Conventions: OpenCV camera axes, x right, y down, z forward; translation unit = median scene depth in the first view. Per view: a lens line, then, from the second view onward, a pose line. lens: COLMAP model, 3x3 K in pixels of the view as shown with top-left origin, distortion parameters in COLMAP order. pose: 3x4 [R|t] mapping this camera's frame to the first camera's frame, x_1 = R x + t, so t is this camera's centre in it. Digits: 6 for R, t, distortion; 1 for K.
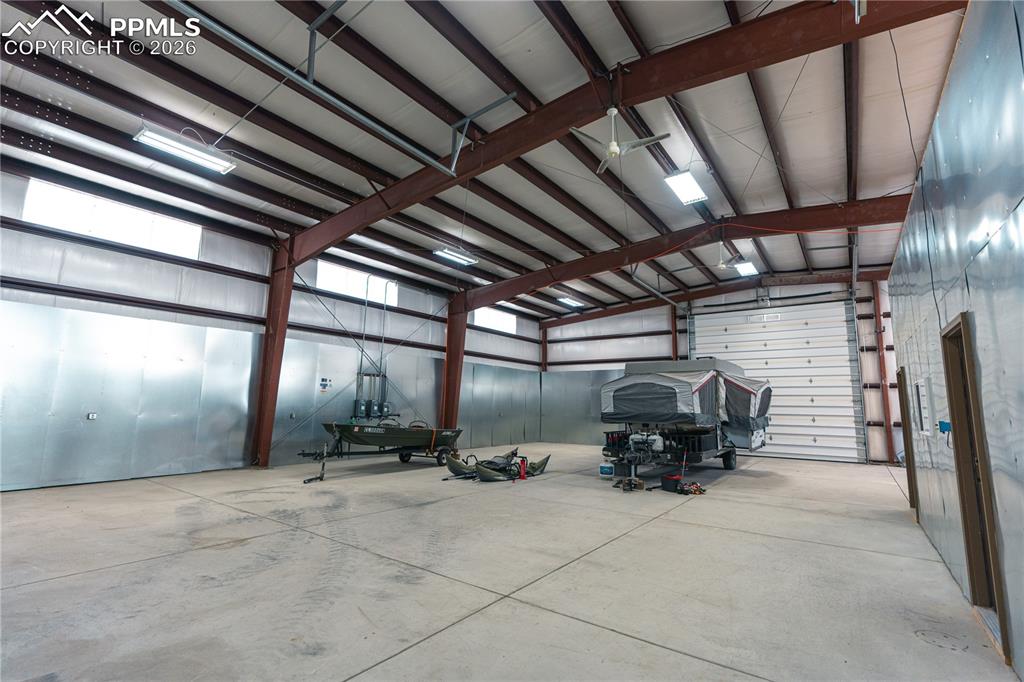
lens RADIAL K [[458.6, 0, 515.1], [0, 458.6, 341.9], [0, 0, 1]] dist [-0.008069, 0.001765]
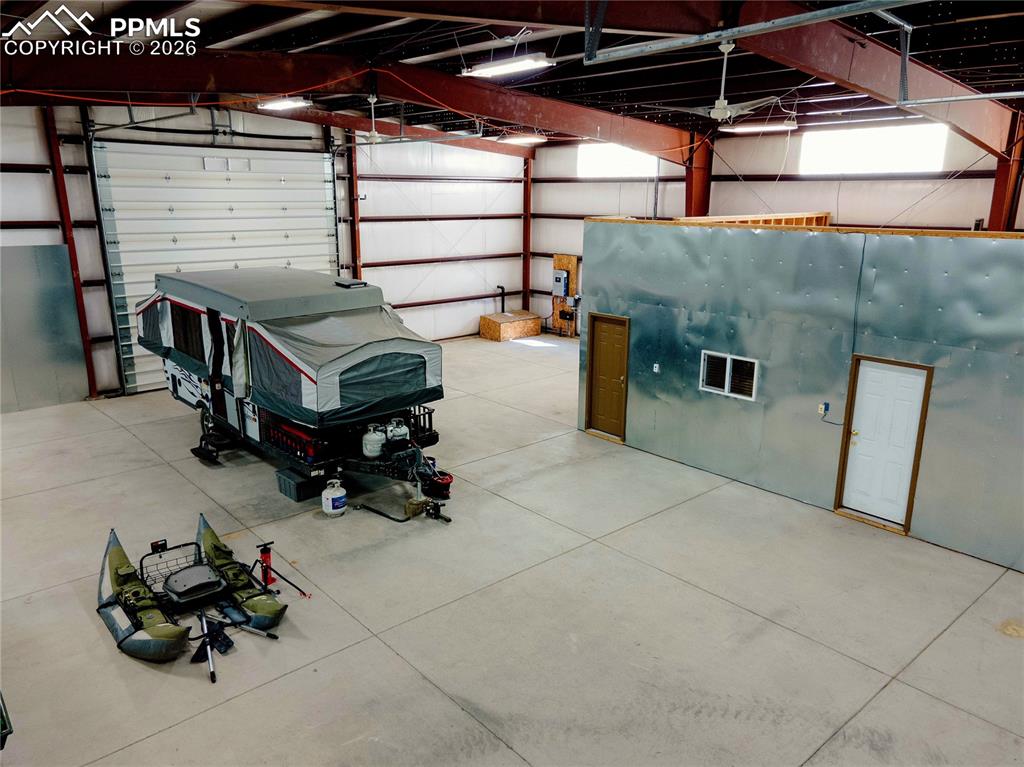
lens RADIAL K [[749.5, 0, 503.5], [0, 749.5, 378.1], [0, 0, 1]] dist [0.029433, 0.026016]
pose [[0.217815, -0.251260, 0.943093, -0.655643], [-0.139606, 0.948336, 0.284900, -0.191957], [-0.965954, -0.193717, 0.171484, 0.639973]]
